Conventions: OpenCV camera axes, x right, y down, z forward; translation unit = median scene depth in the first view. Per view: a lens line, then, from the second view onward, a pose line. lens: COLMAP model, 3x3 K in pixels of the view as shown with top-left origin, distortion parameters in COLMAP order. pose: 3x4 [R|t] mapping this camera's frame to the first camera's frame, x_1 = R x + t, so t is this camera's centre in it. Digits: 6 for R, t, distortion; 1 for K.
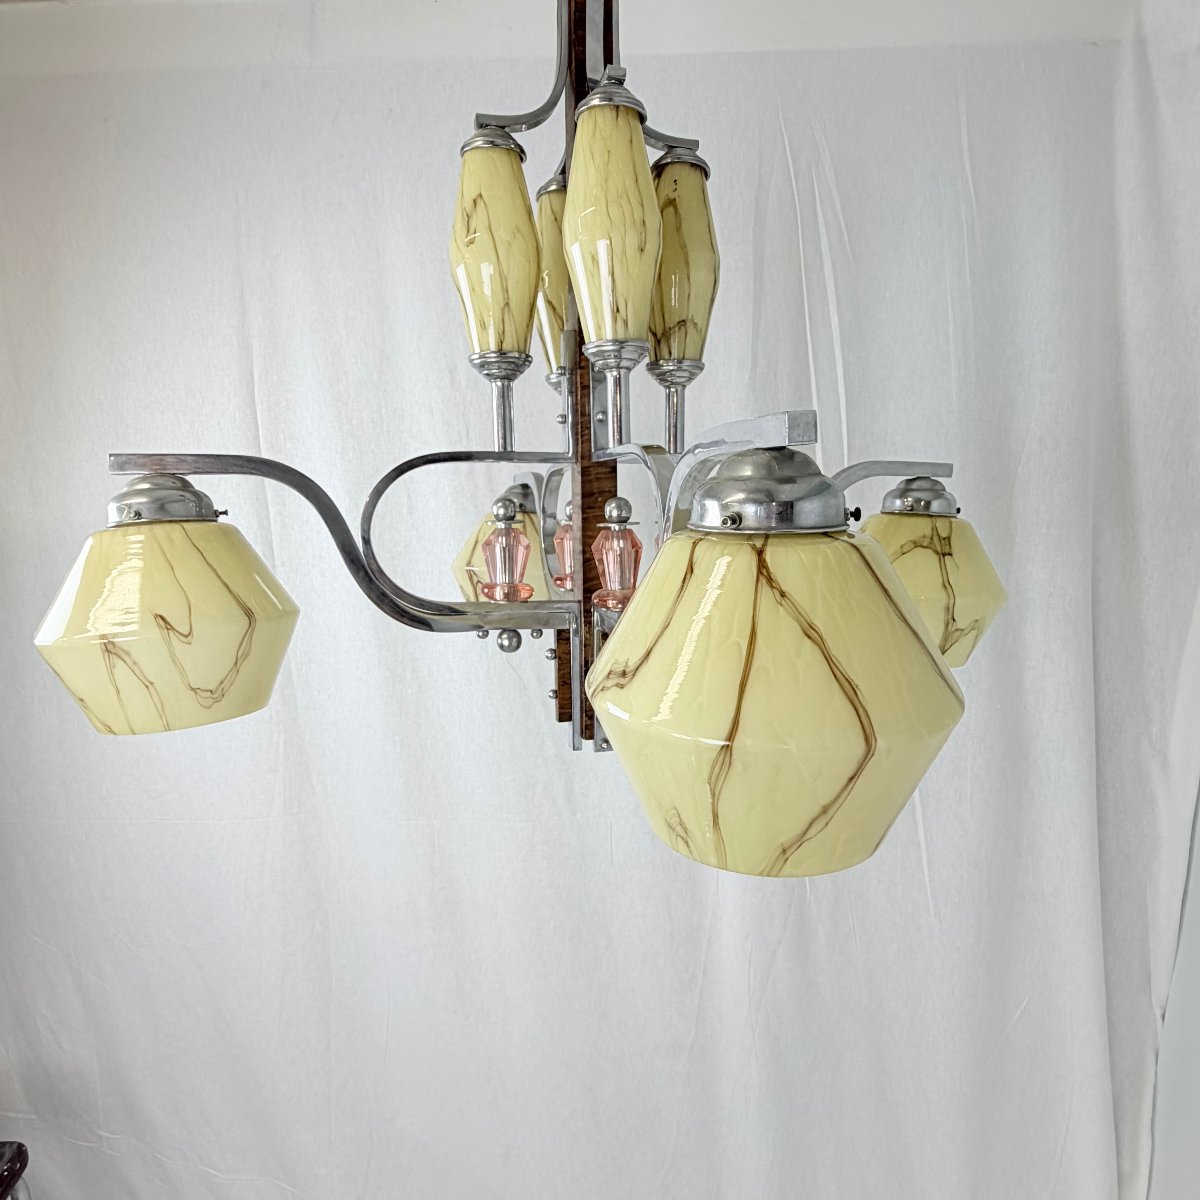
lens RADIAL K [[775.8, 0, 601.8], [0, 775.8, 582.3], [0, 0, 1]] dist [-0.000592, -0.000039]
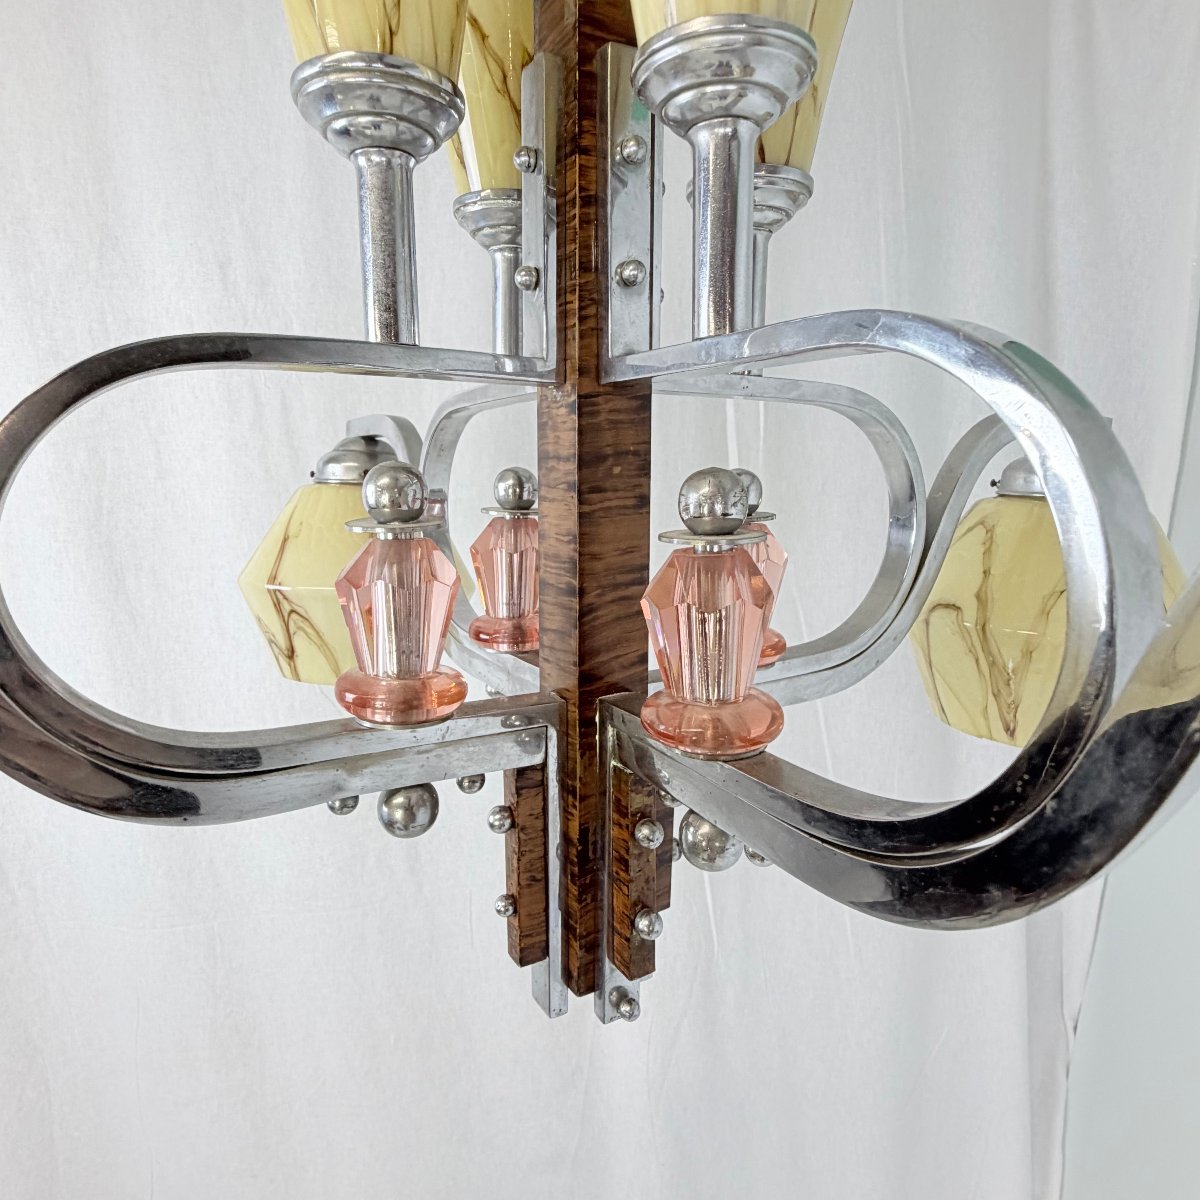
lens RADIAL K [[772.3, 0, 596.3], [0, 772.3, 572.3], [0, 0, 1]] dist [-0.001034, 0.000561]
pose [[0.966474, -0.021237, 0.255884, -0.061026], [0.011642, 0.999173, 0.038953, -0.032353], [-0.256500, -0.034668, 0.965922, 0.280853]]
